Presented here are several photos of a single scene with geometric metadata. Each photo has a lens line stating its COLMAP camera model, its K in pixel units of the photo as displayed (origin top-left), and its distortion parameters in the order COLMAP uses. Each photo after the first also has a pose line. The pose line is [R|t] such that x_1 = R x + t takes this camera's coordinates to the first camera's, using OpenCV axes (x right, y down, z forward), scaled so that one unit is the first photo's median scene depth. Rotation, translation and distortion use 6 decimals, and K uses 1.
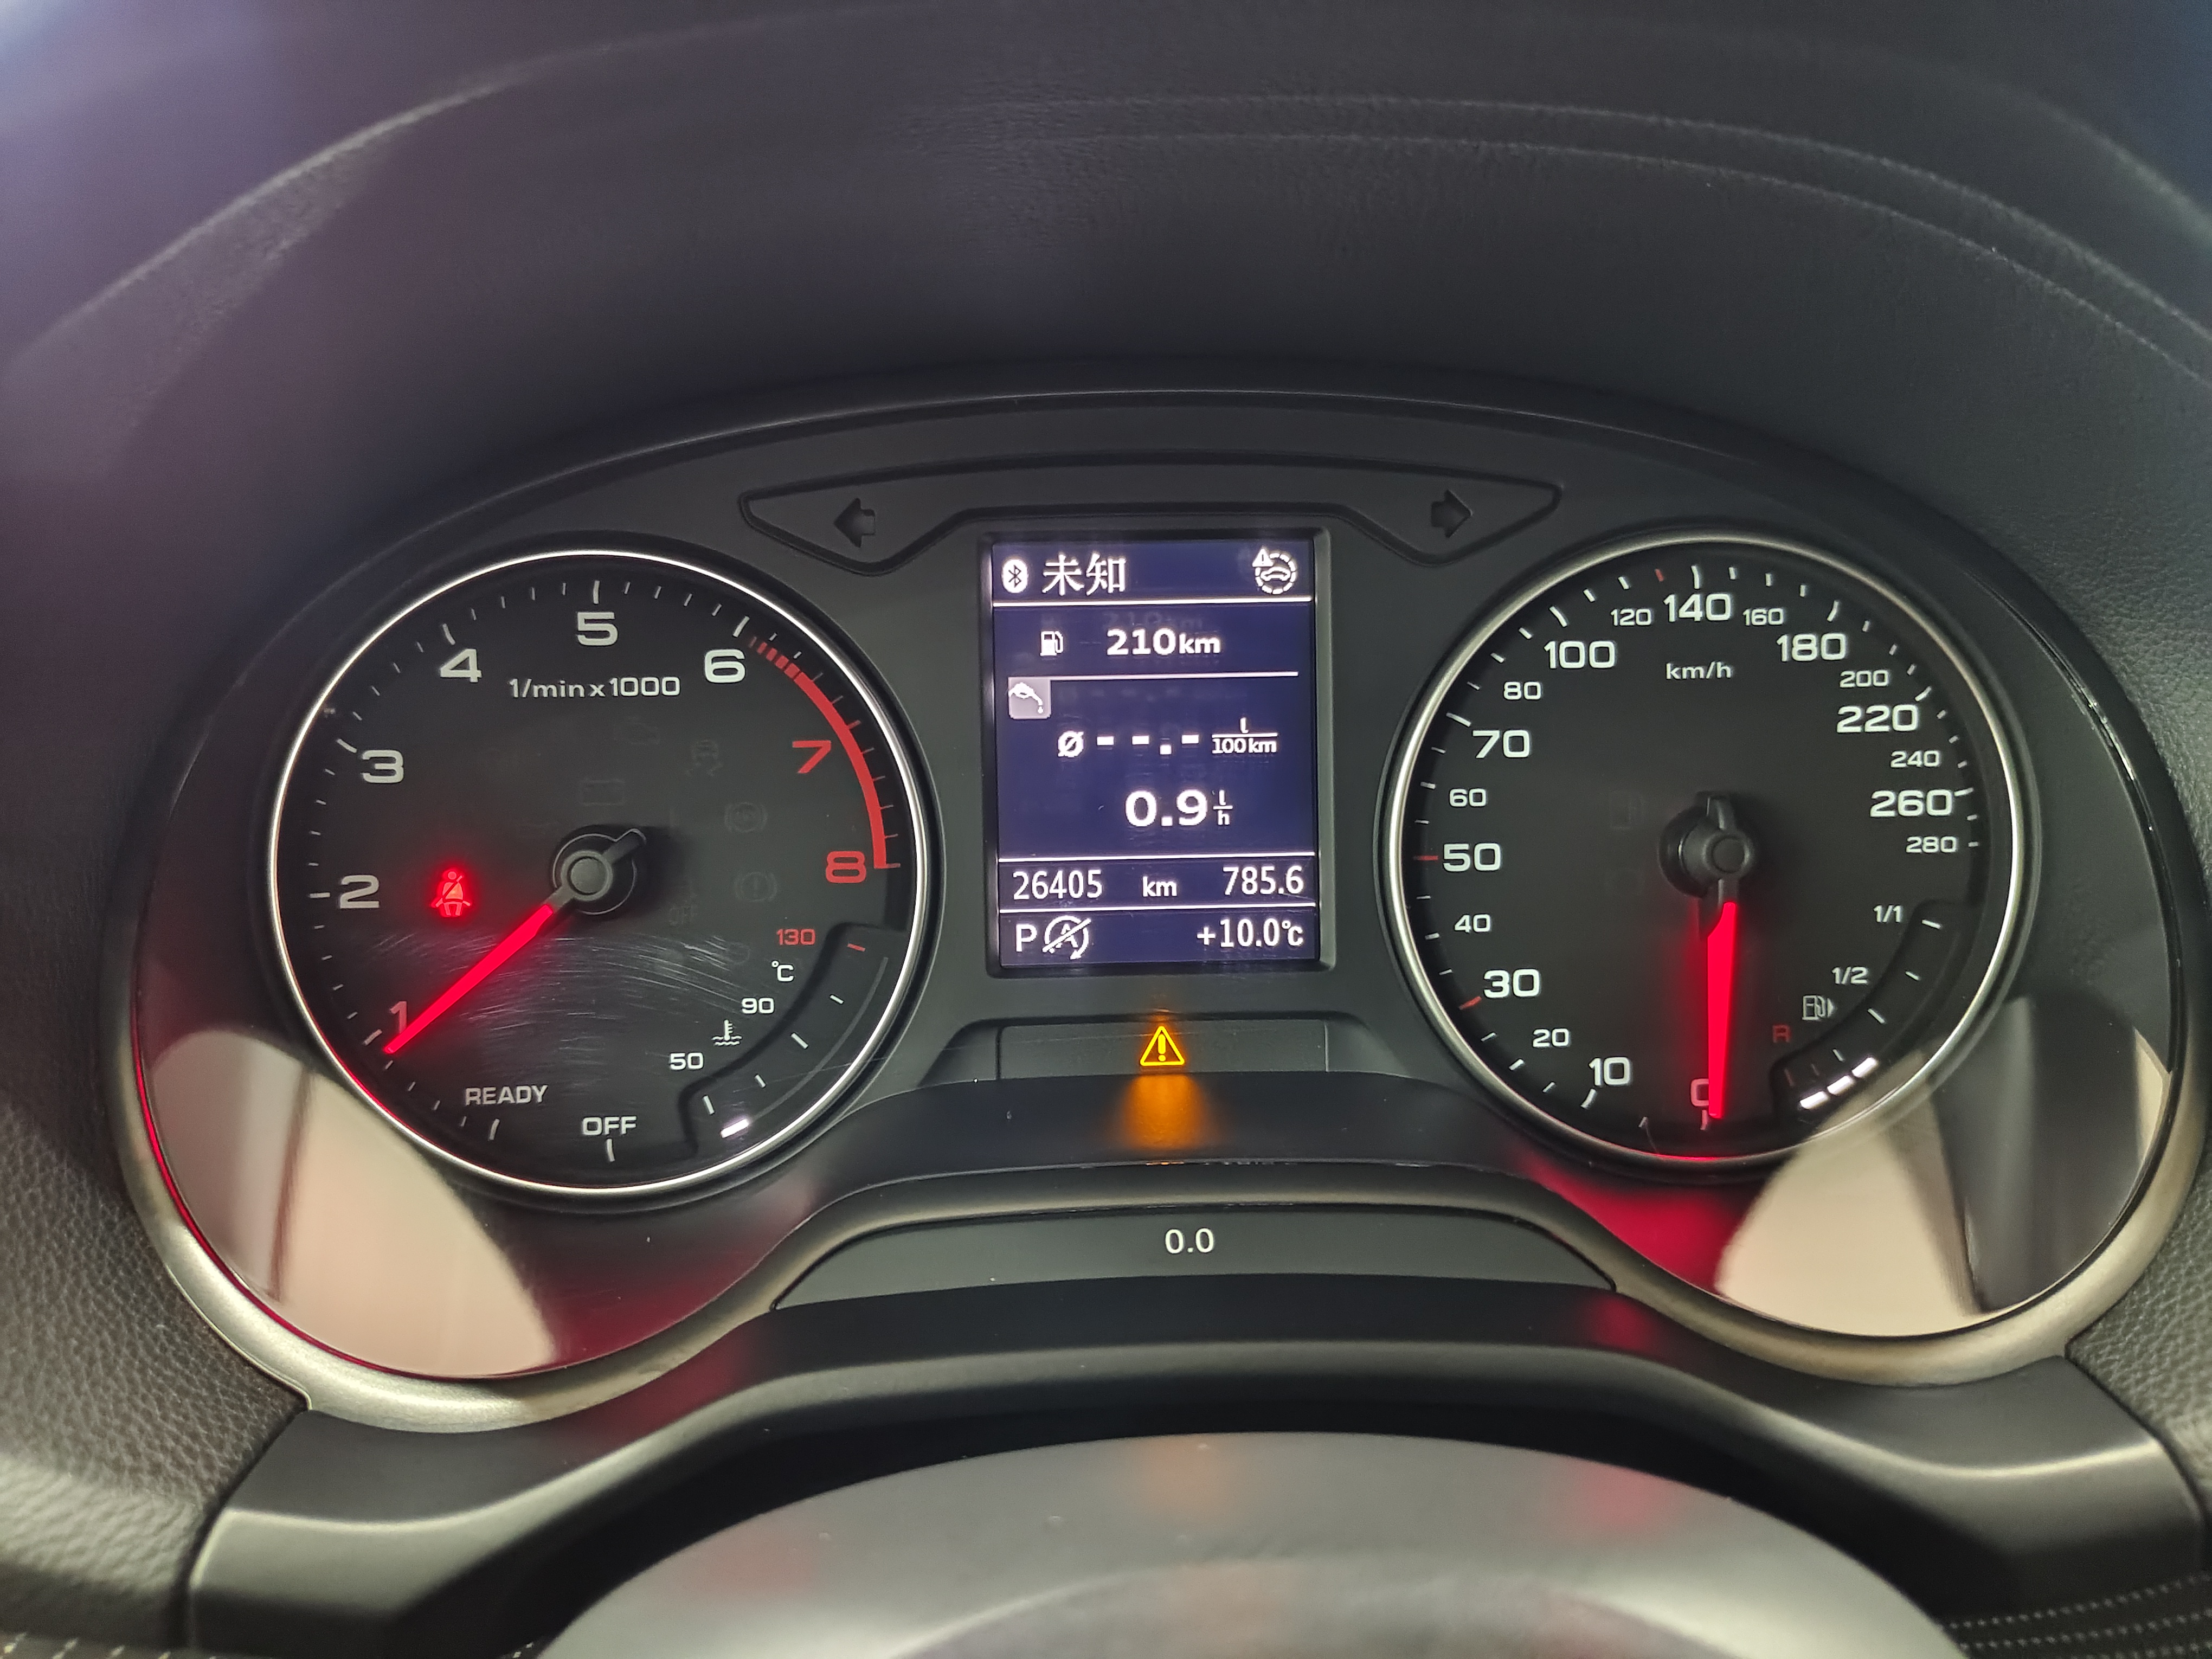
lens RADIAL K [[1546.0, 0, 1096.7], [0, 1546.0, 836.0], [0, 0, 1]] dist [0.041012, -0.049423]
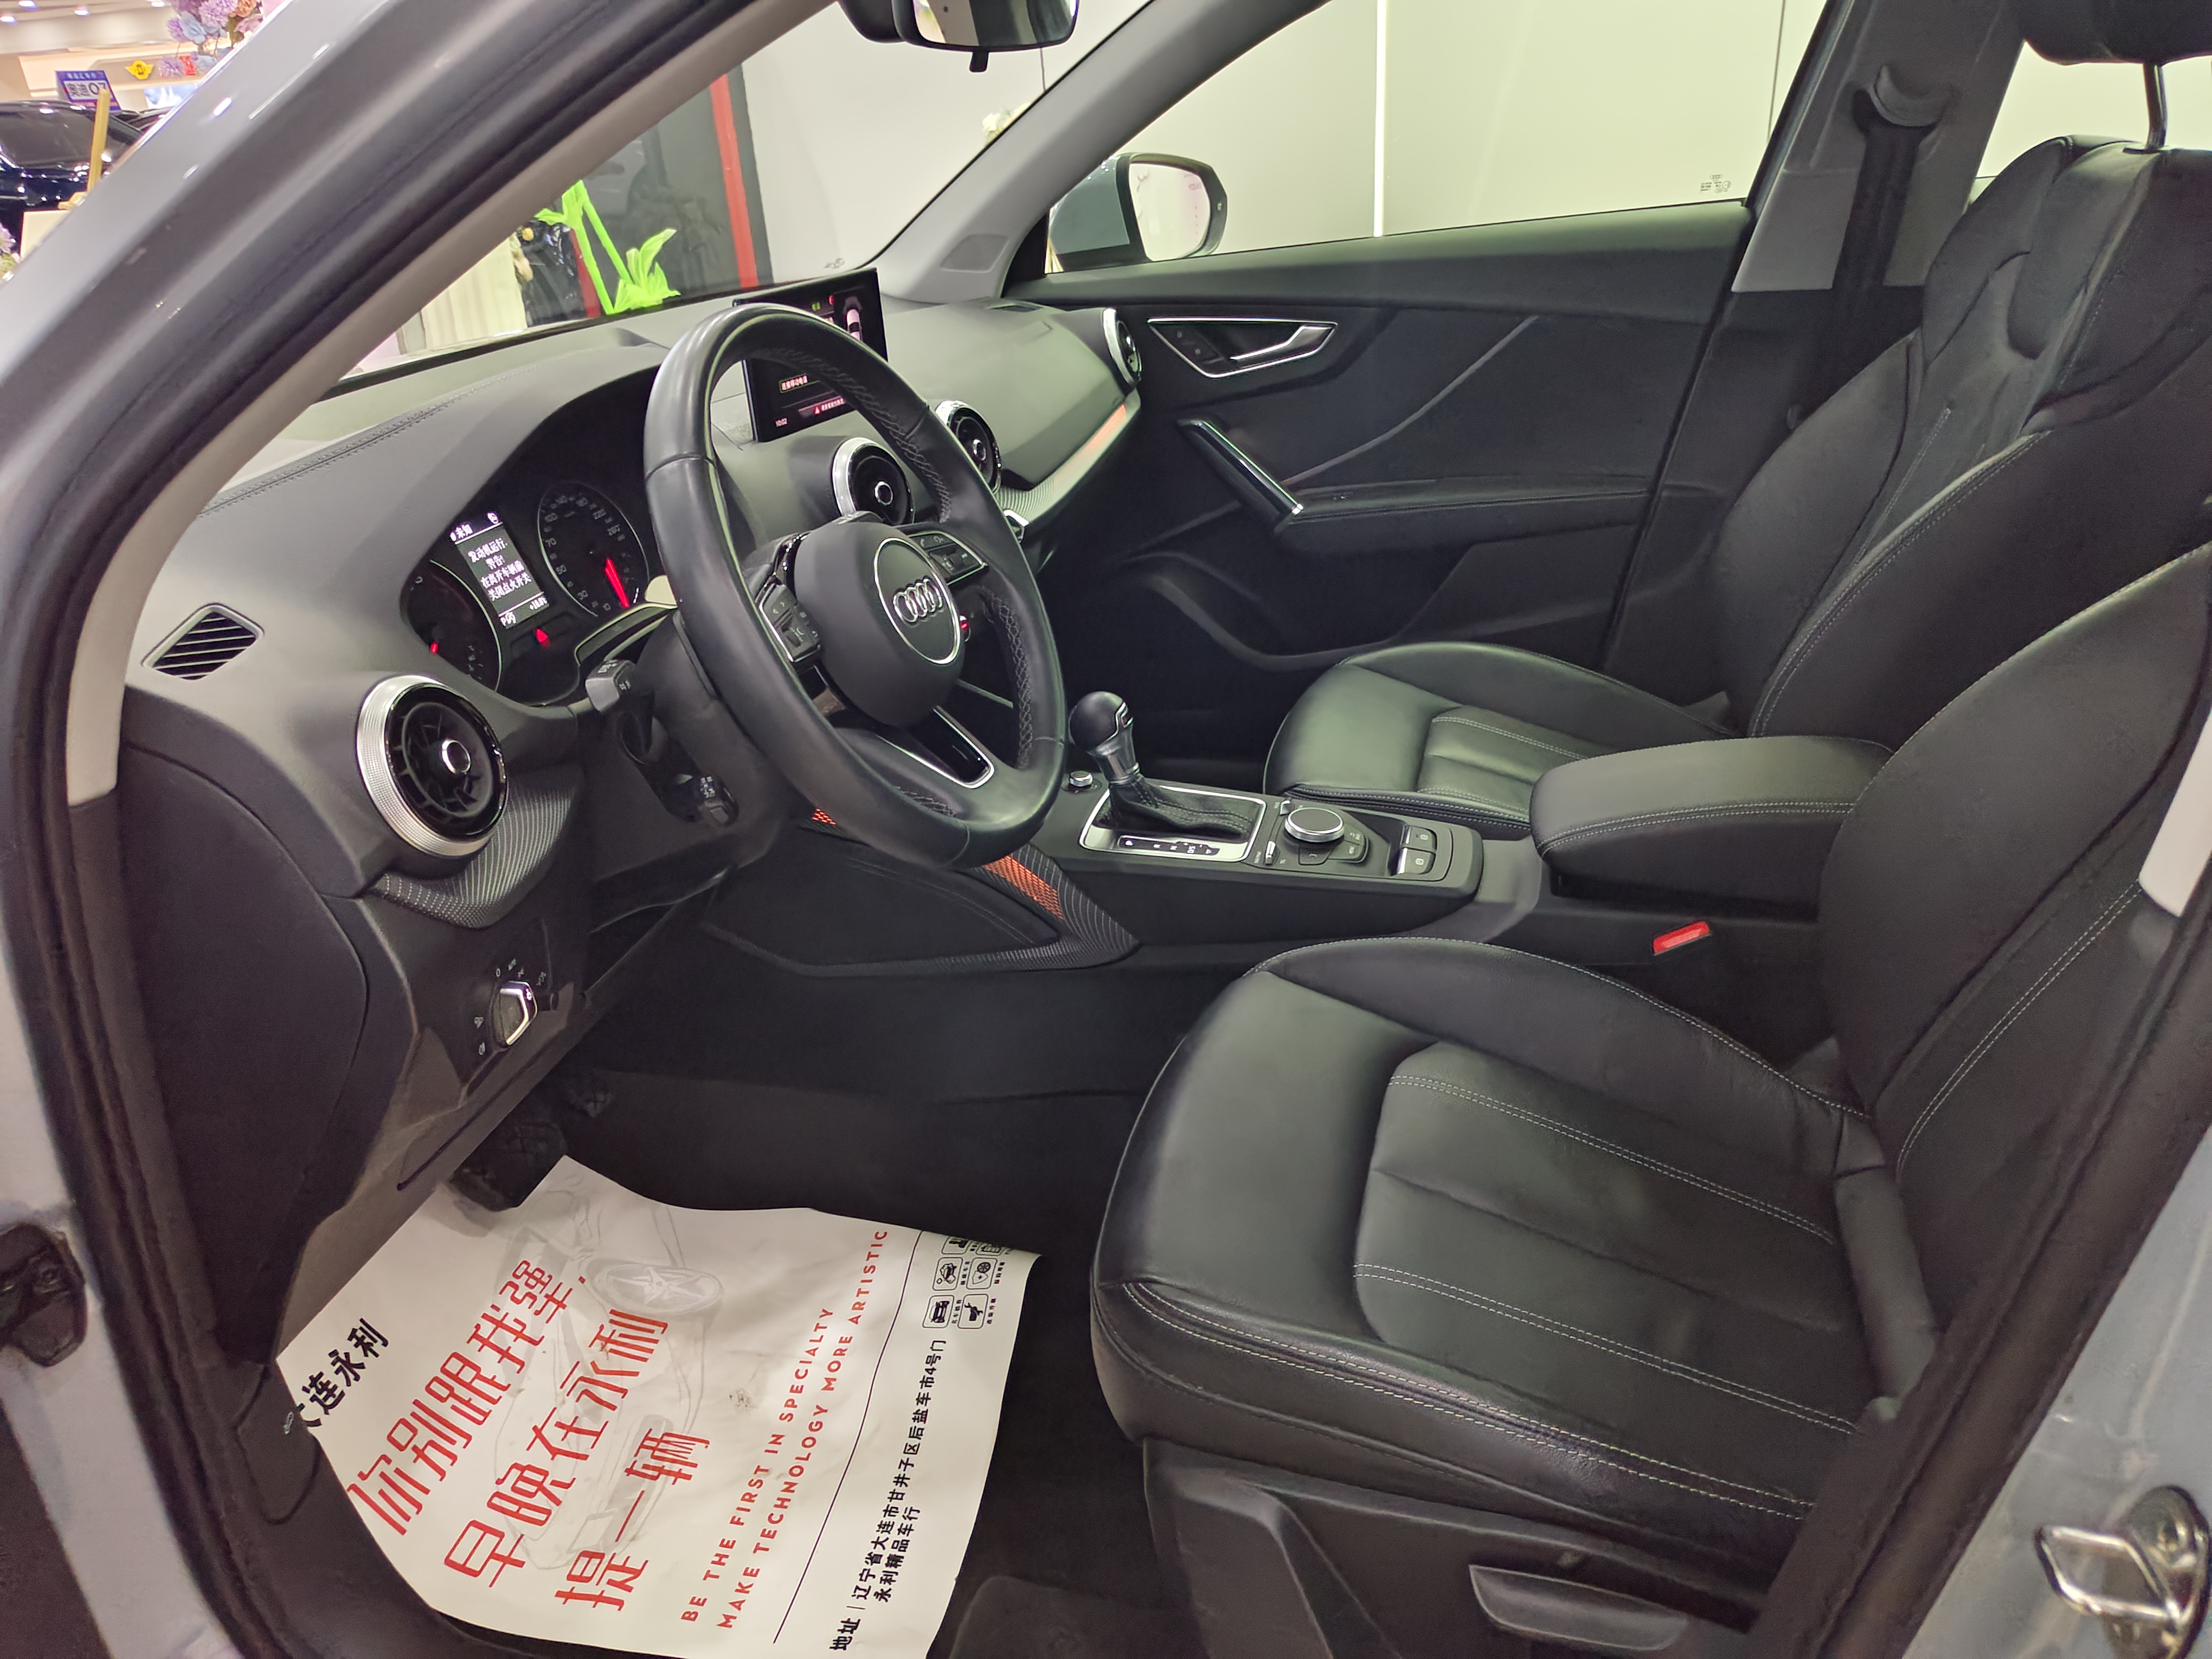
lens RADIAL K [[1546.0, 0, 1093.2], [0, 1546.0, 806.5], [0, 0, 1]] dist [0.041012, -0.049423]
pose [[0.281173, -0.415075, 0.865248, -3.158292], [0.445474, 0.855047, 0.265419, 0.087131], [-0.849997, 0.310817, 0.425321, -1.742191]]
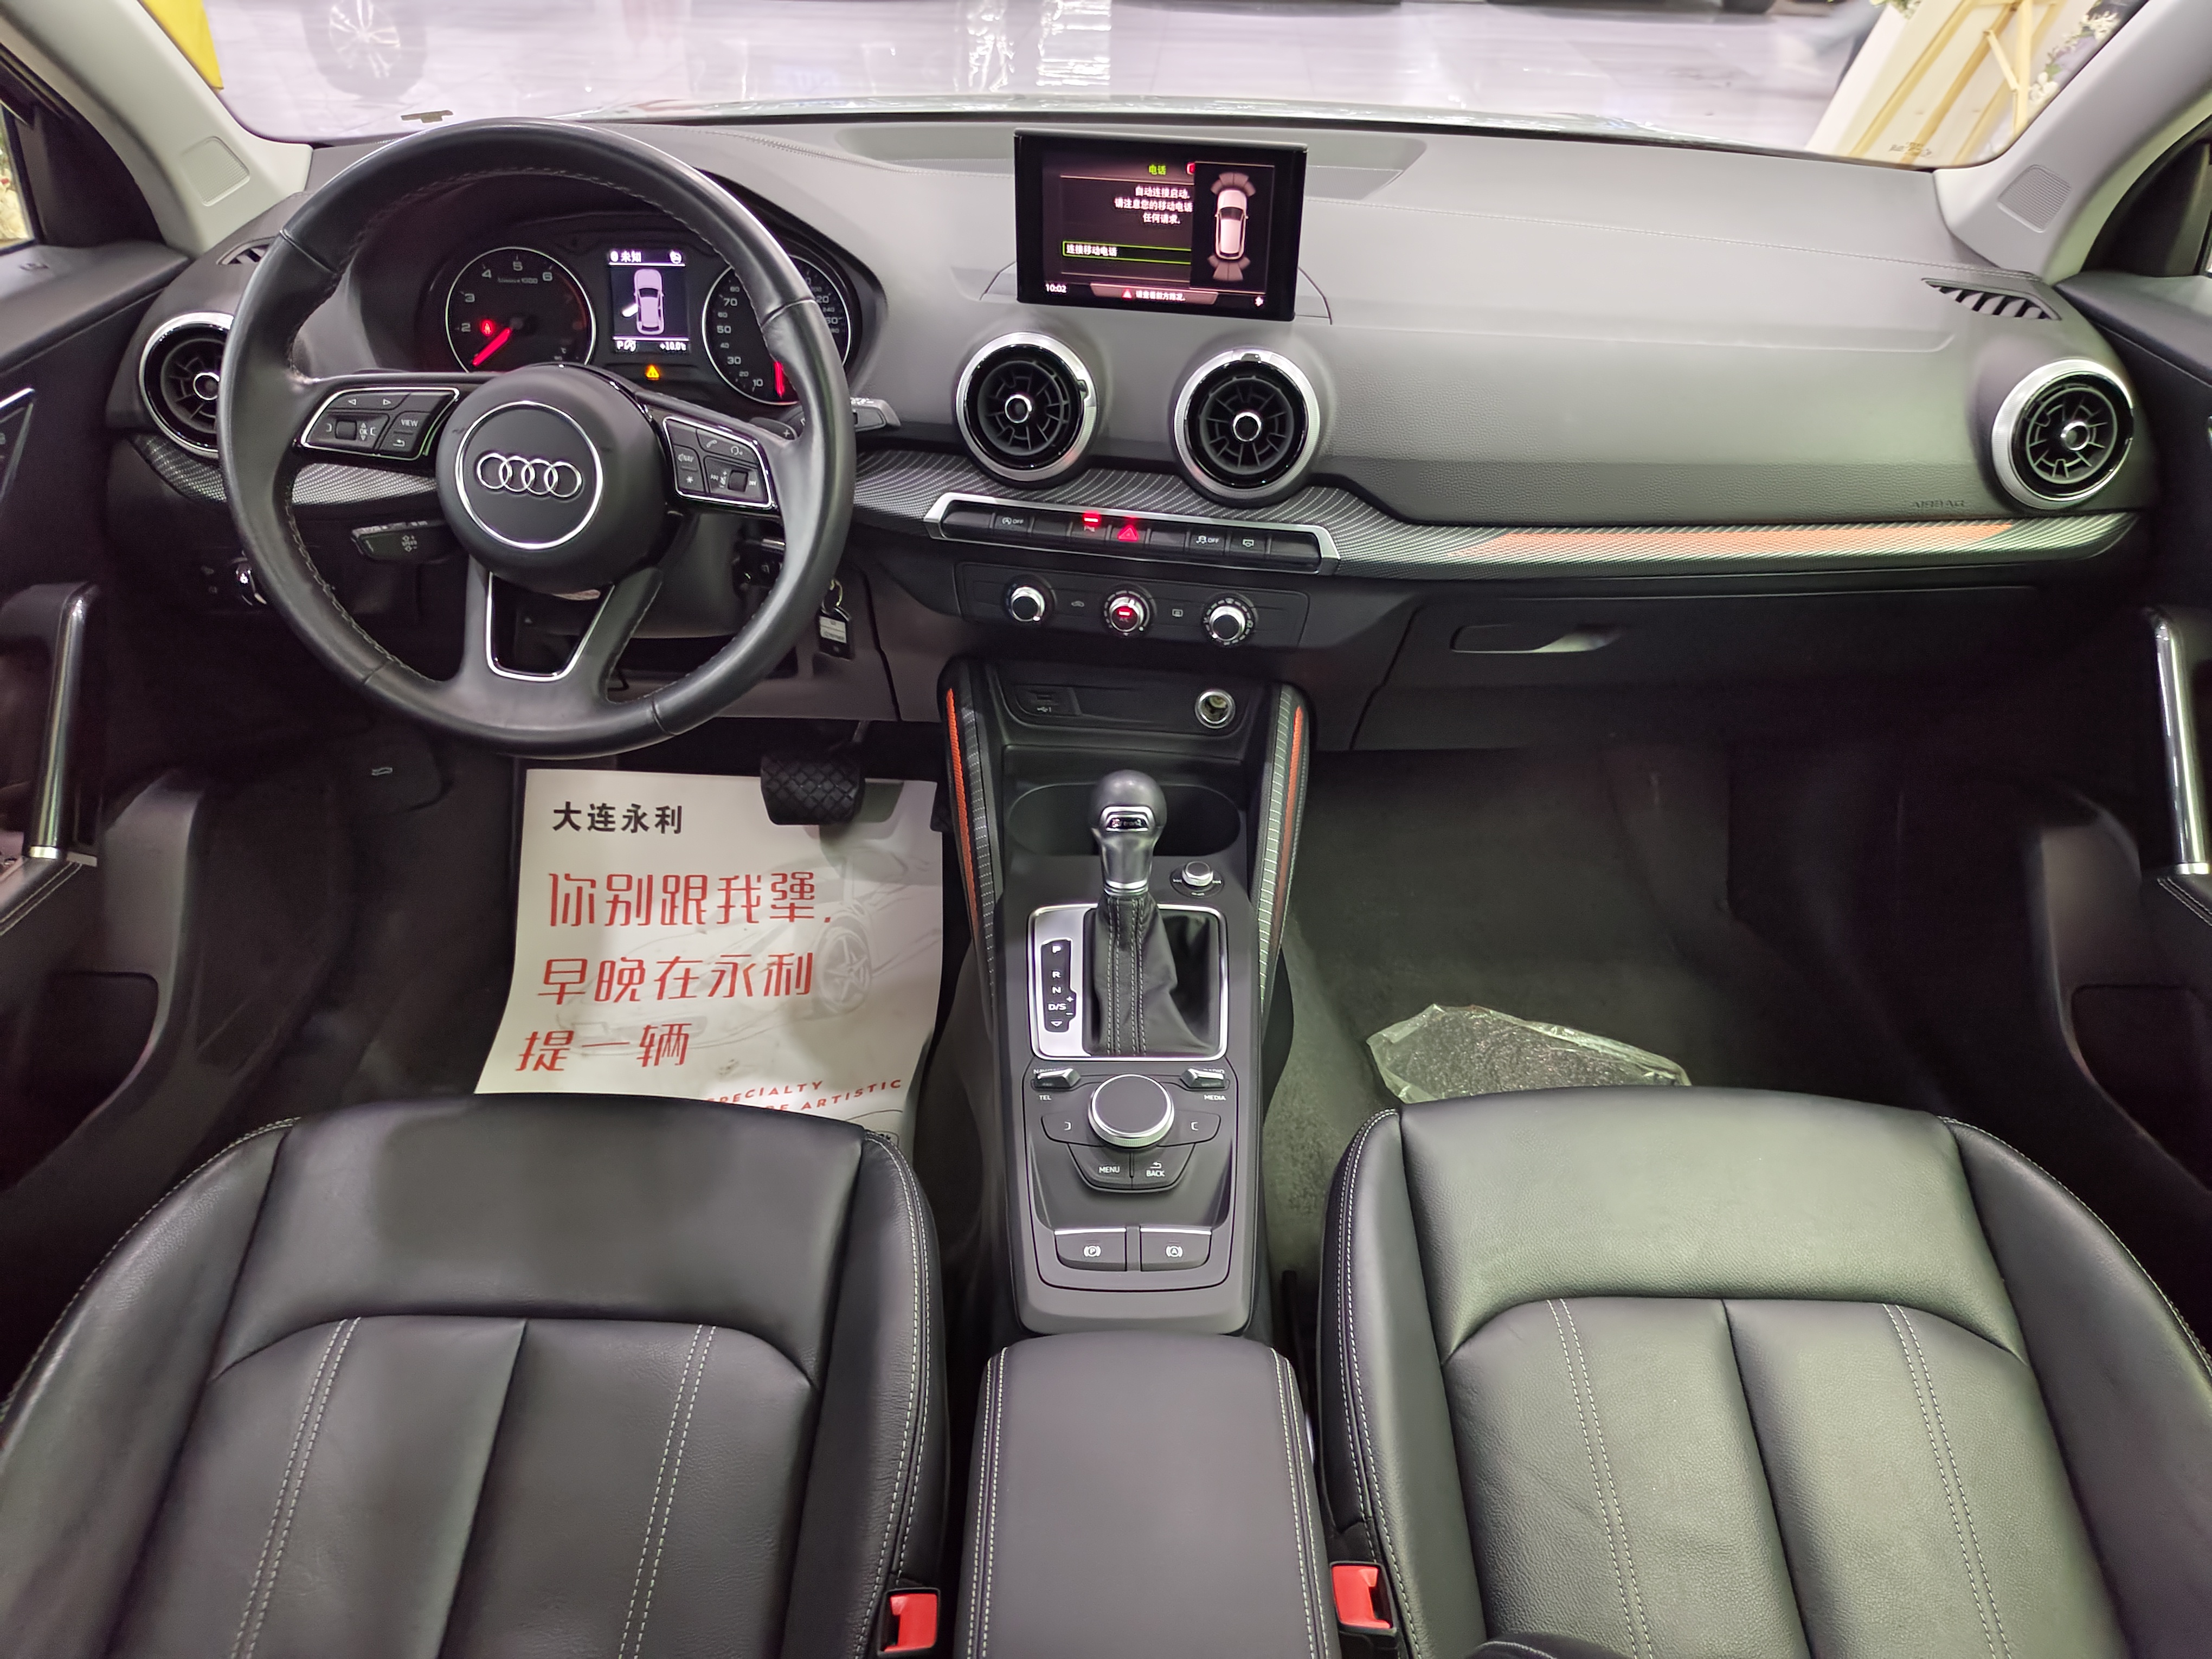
lens RADIAL K [[1546.0, 0, 1123.3], [0, 1546.0, 812.6], [0, 0, 1]] dist [0.041012, -0.049423]
pose [[0.999529, 0.030383, 0.004335, 1.379491], [-0.030670, 0.983609, 0.177689, 0.535840], [0.001135, -0.177738, 0.984077, -3.507195]]
